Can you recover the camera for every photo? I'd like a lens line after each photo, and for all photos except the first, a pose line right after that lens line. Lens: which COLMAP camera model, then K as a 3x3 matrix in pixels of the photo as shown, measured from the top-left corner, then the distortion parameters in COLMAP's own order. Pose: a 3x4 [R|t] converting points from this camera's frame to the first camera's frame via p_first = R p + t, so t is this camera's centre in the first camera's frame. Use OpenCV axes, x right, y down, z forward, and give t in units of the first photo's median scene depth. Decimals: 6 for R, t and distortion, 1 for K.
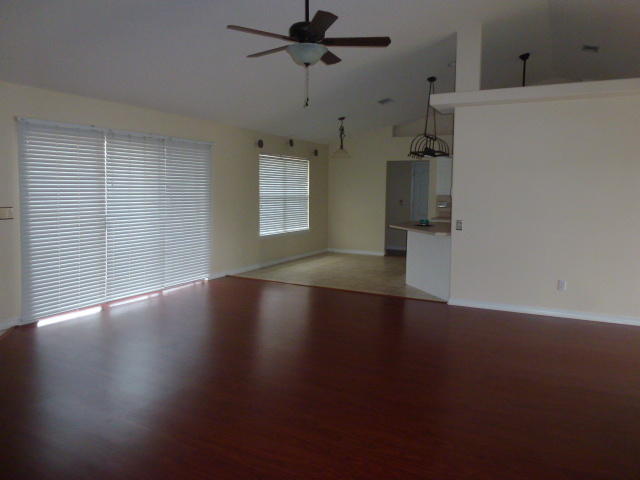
lens RADIAL K [[465.0, 0, 320.0], [0, 465.0, 240.0], [0, 0, 1]] dist [-0.061172, -0.001265]
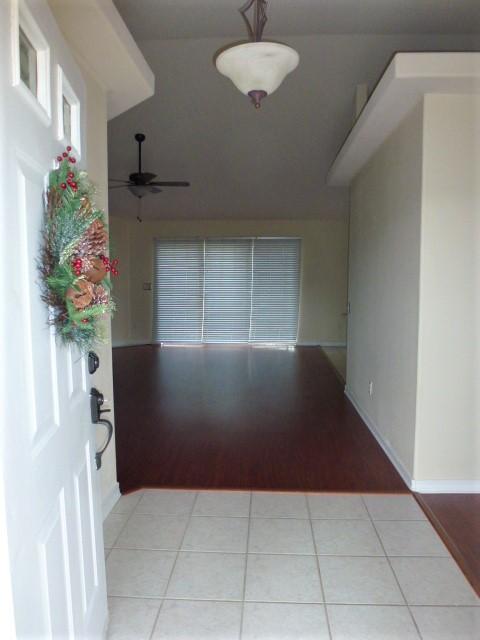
lens RADIAL K [[465.0, 0, 238.7], [0, 465.0, 324.7], [0, 0, 1]] dist [-0.061172, -0.001265]
pose [[0.413012, 0.076269, -0.907526, 1.166461], [-0.091229, 0.994940, 0.042098, -0.012114], [0.906145, 0.065406, 0.417880, 0.444475]]
